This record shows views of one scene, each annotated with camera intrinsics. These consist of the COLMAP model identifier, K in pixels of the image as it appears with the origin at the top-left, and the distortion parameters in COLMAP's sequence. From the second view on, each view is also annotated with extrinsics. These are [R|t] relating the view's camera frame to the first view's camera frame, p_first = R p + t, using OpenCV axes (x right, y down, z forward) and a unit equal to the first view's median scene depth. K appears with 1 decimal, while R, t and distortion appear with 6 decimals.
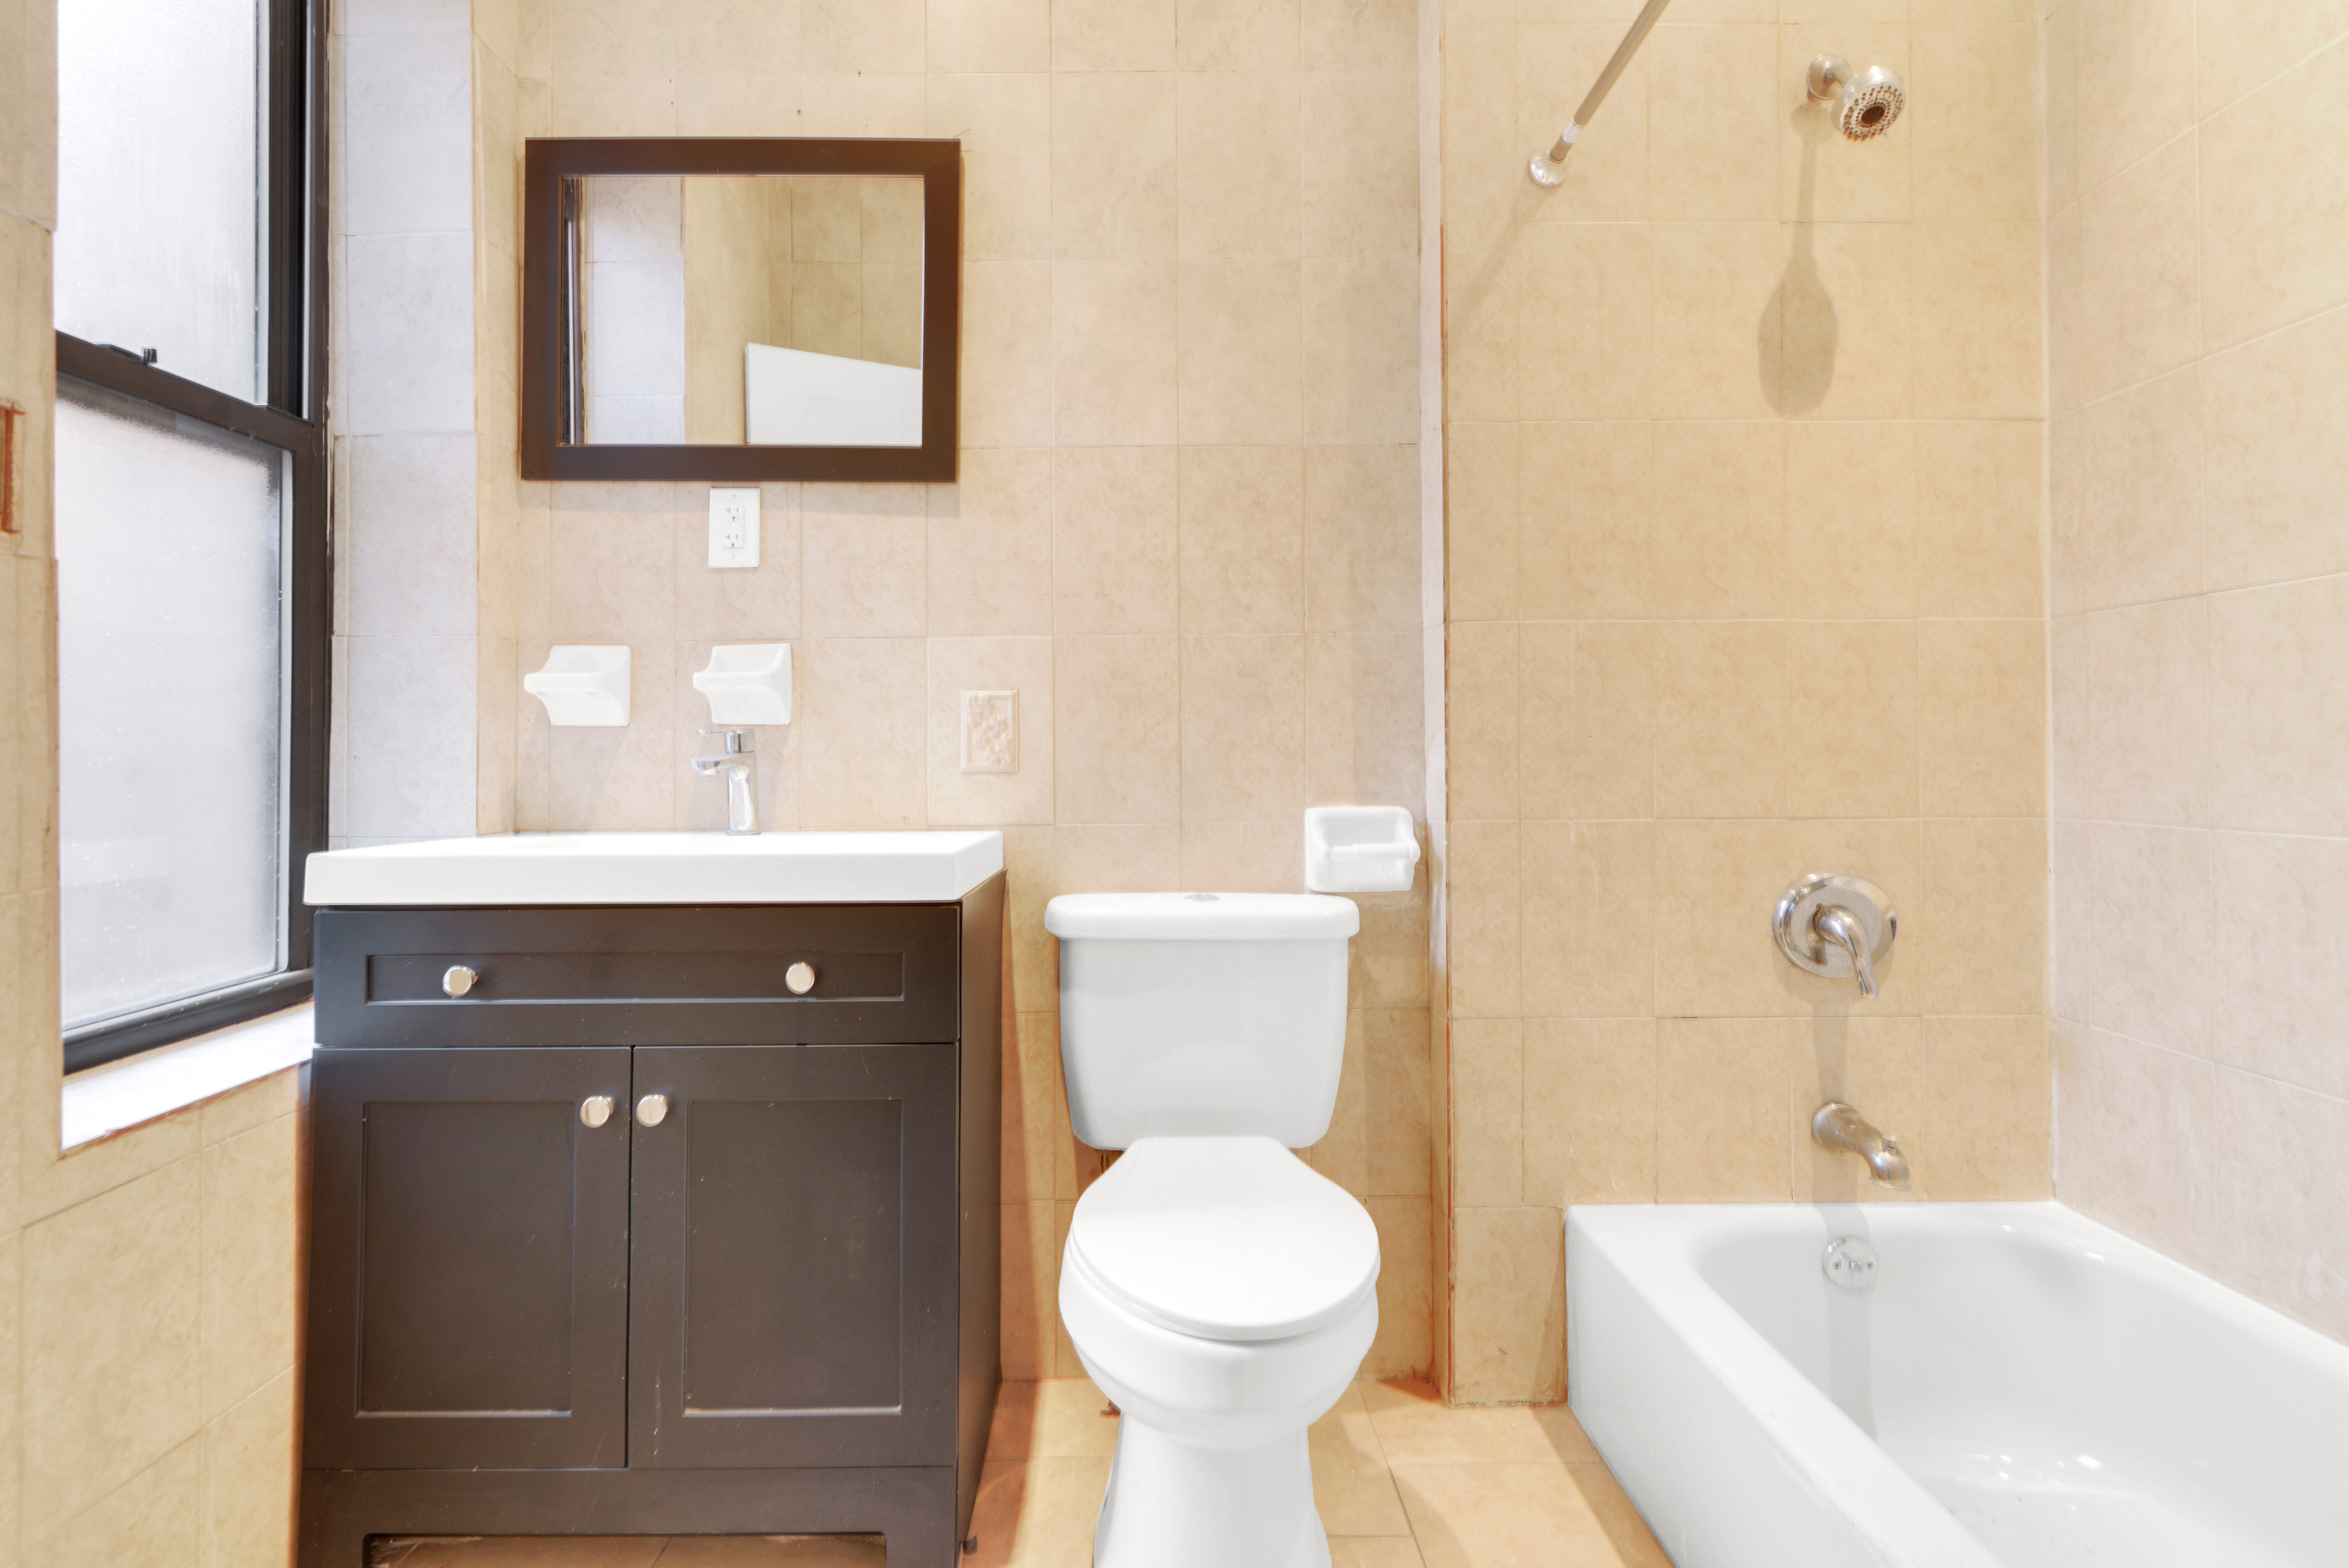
lens RADIAL K [[1192.9, 0, 1174.5], [0, 1192.9, 784.0], [0, 0, 1]] dist [0.035209, -0.026315]
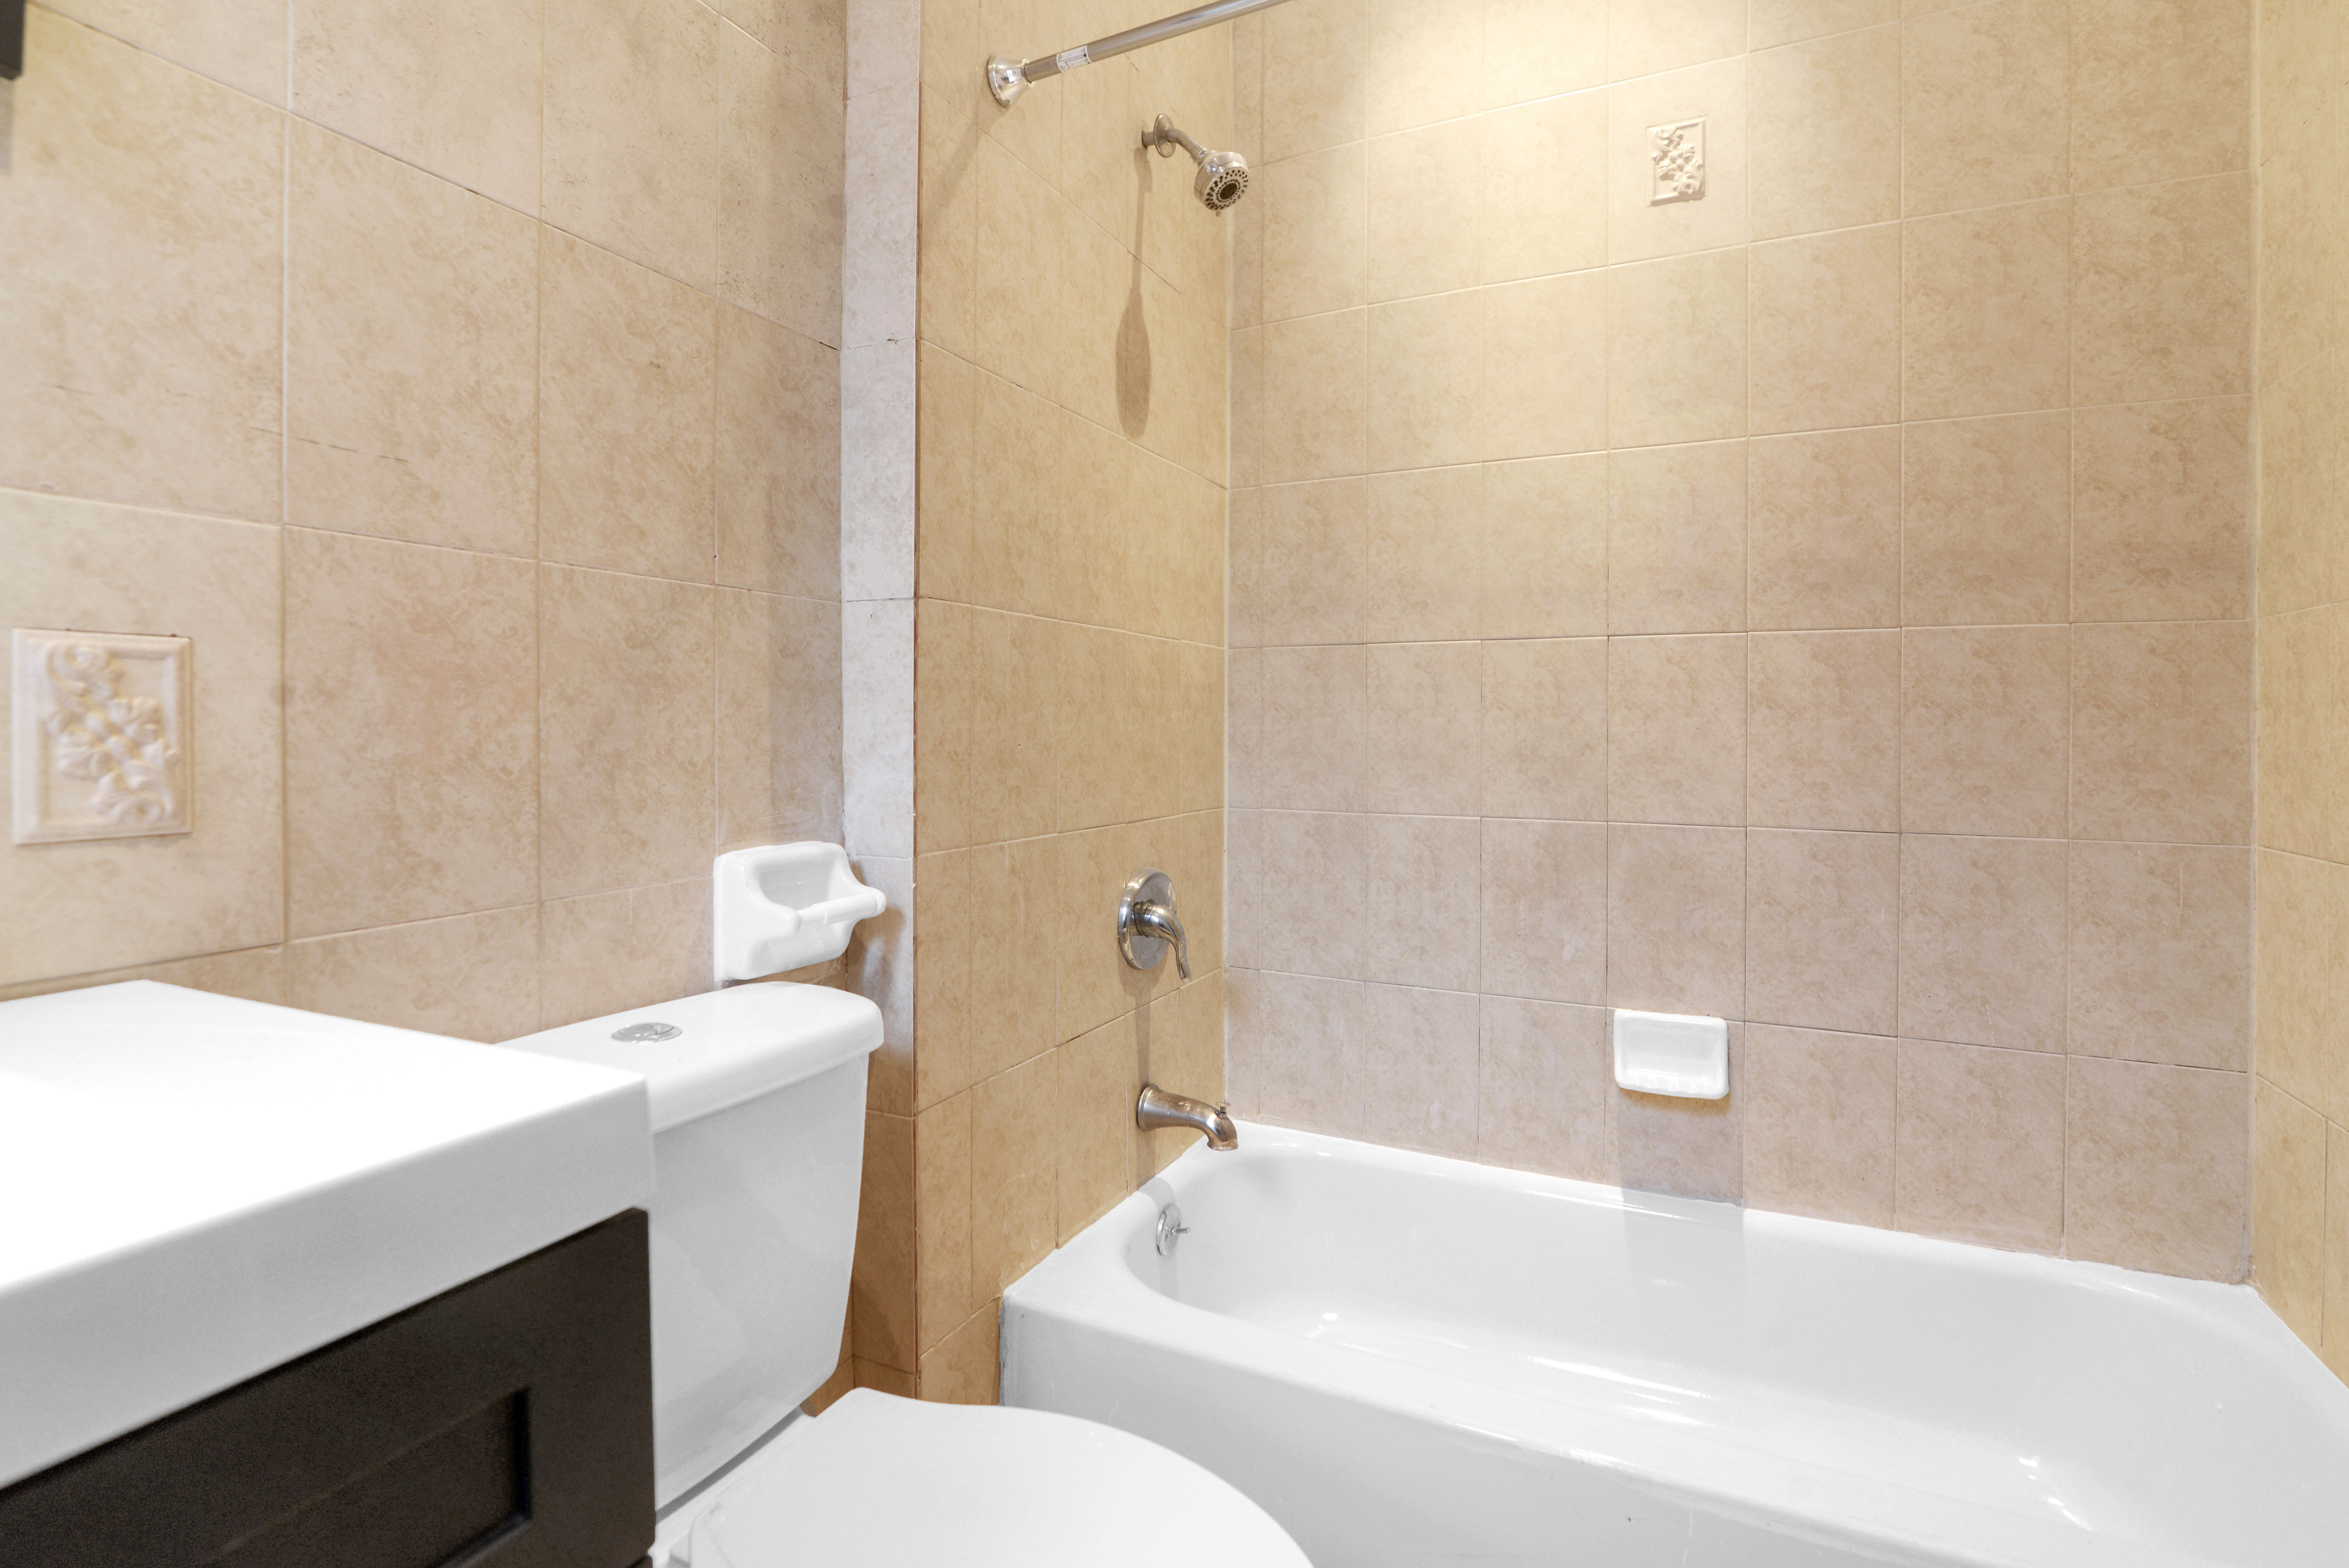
lens RADIAL K [[1126.3, 0, 1173.2], [0, 1126.3, 739.4], [0, 0, 1]] dist [0.001764, -0.000296]
pose [[0.456413, -0.000489, 0.889768, -0.334438], [0.015403, 0.999854, -0.007351, -0.035935], [-0.889635, 0.017060, 0.456354, 0.518061]]
